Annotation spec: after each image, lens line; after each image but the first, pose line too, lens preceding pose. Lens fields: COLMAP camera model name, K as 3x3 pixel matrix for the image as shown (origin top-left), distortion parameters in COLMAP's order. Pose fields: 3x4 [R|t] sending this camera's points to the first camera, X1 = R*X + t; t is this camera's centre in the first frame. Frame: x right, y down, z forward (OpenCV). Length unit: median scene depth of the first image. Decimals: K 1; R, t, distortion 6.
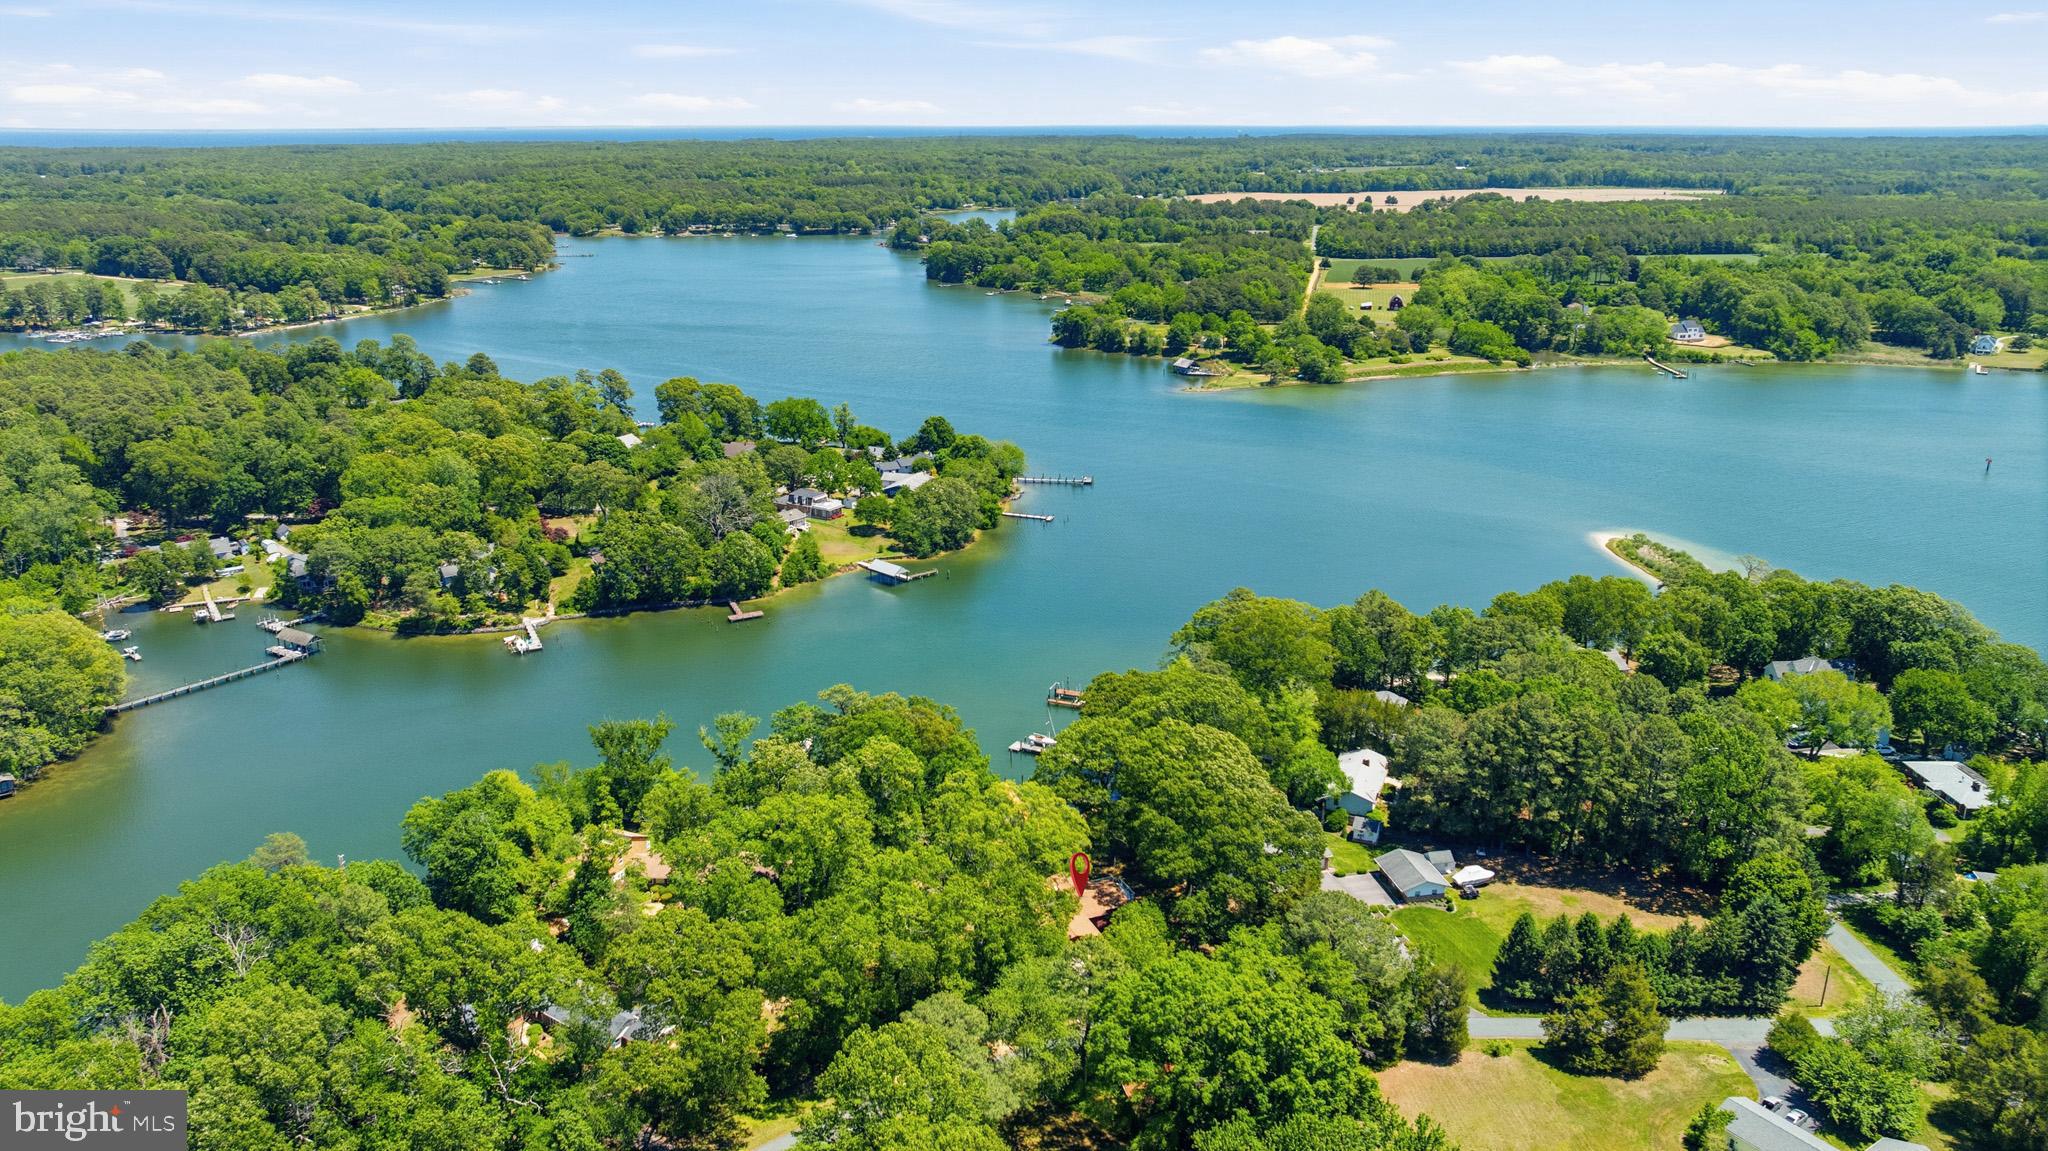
lens RADIAL K [[1439.6, 0, 1027.1], [0, 1439.6, 571.8], [0, 0, 1]] dist [-0.033104, 0.027066]
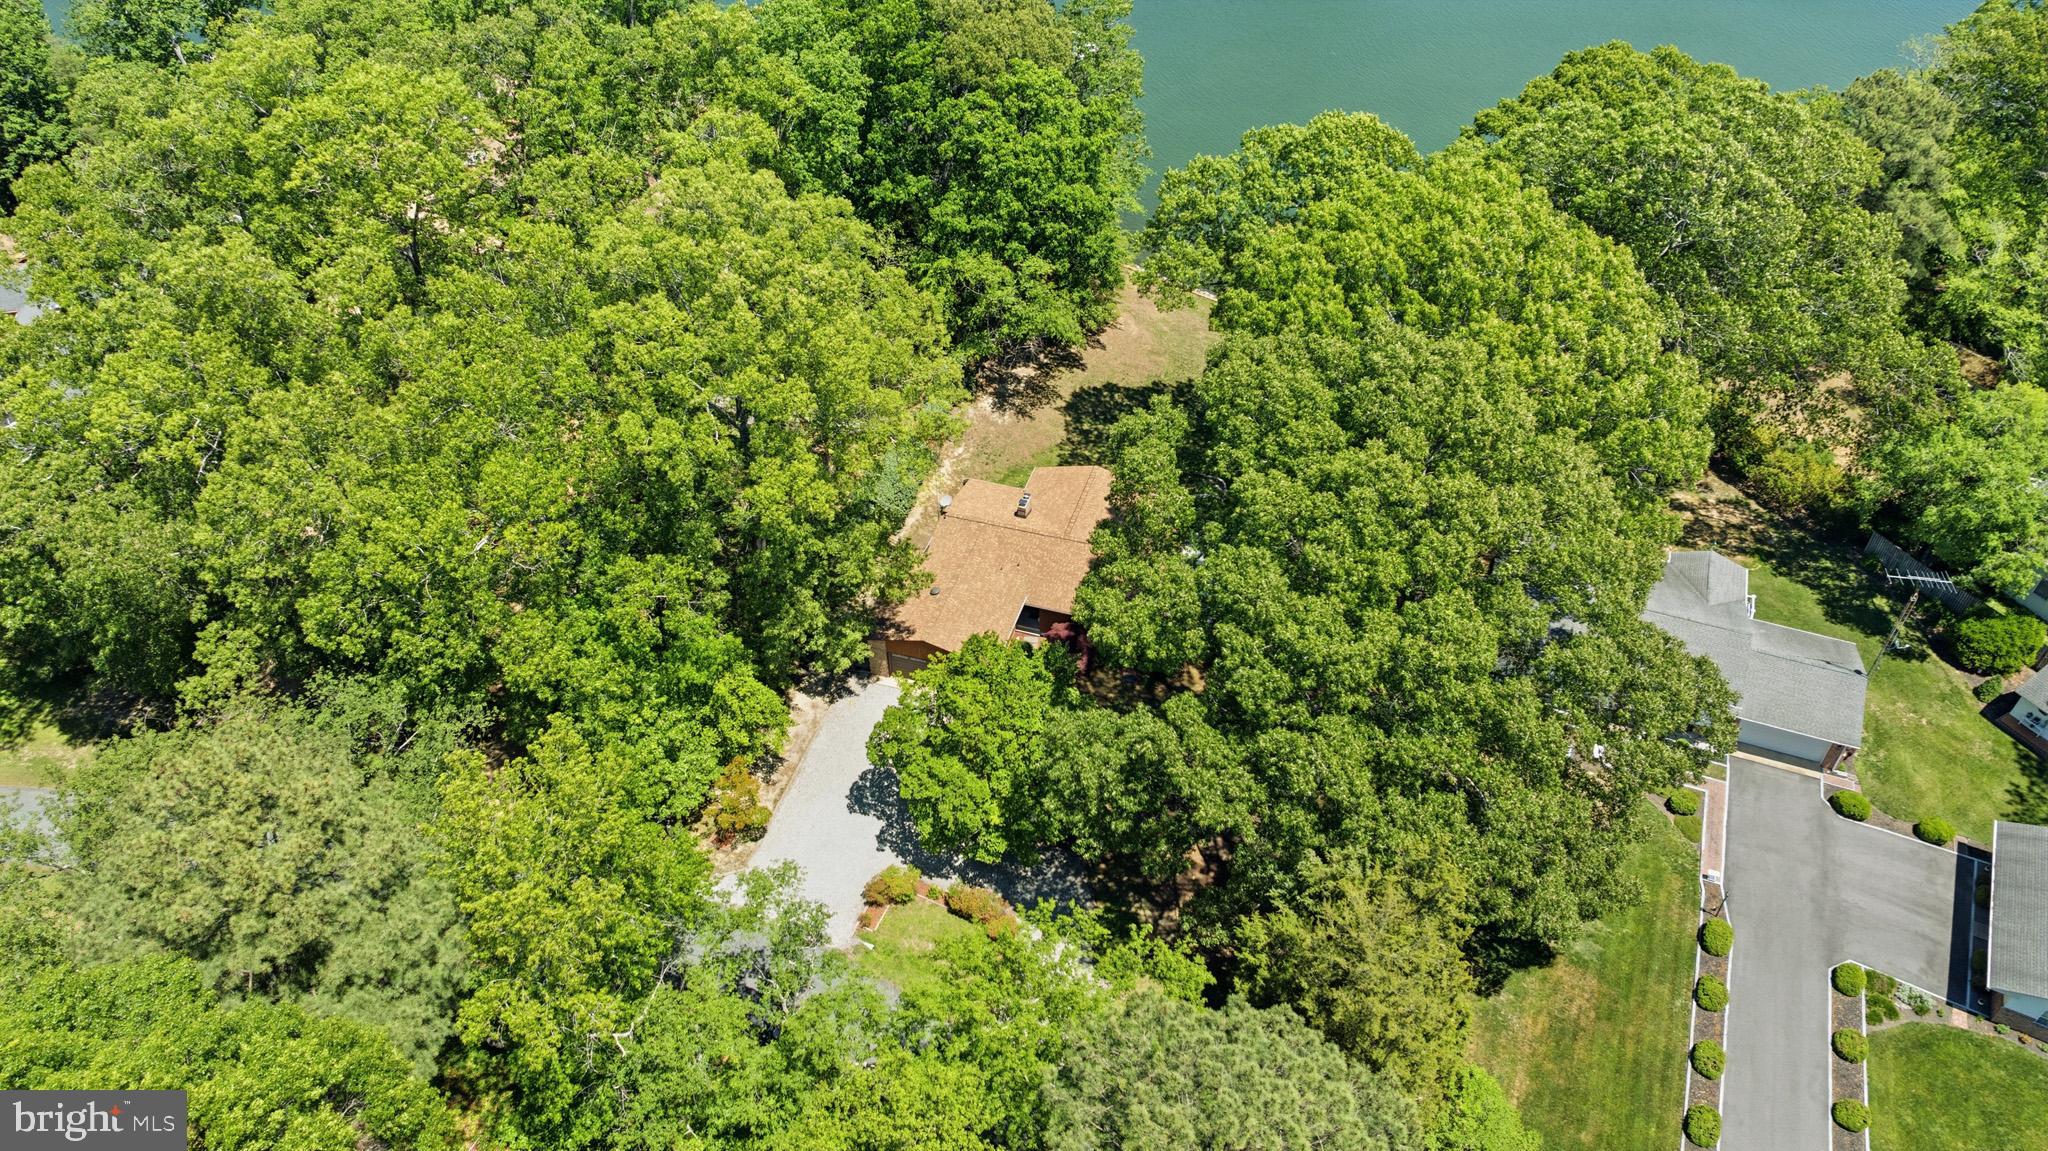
lens RADIAL K [[1439.6, 0, 1032.8], [0, 1439.6, 570.3], [0, 0, 1]] dist [-0.033104, 0.027066]
pose [[0.774399, 0.425973, -0.467817, 0.113318], [-0.191506, 0.862528, 0.468370, 0.027031], [0.603018, -0.273115, 0.749518, 0.368716]]
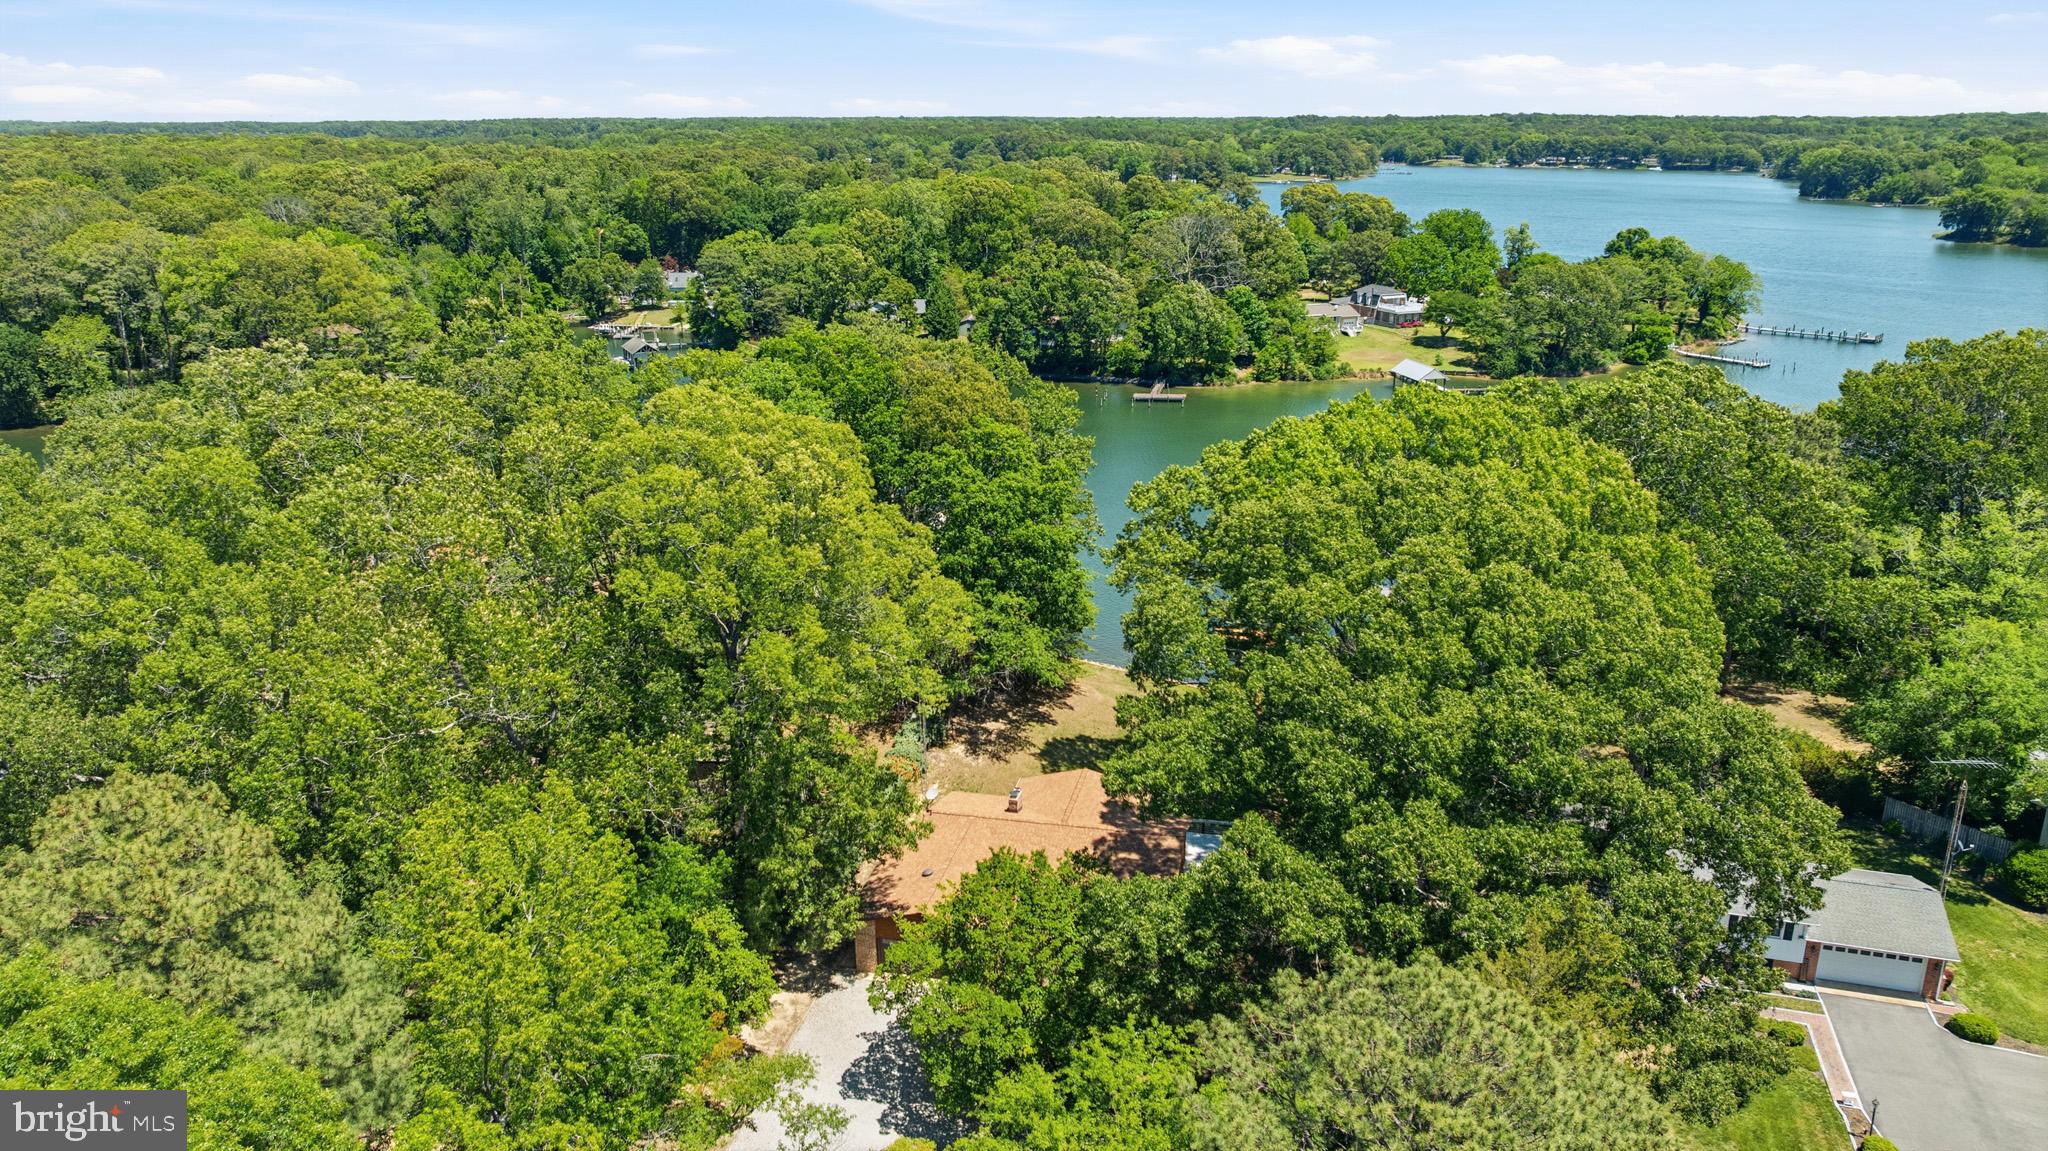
lens RADIAL K [[1439.6, 0, 1030.4], [0, 1439.6, 571.0], [0, 0, 1]] dist [-0.033104, 0.027066]
pose [[0.822904, 0.166056, -0.543372, 0.113140], [-0.166534, 0.984829, 0.048761, 0.076491], [0.543226, 0.050365, 0.838074, 0.363081]]
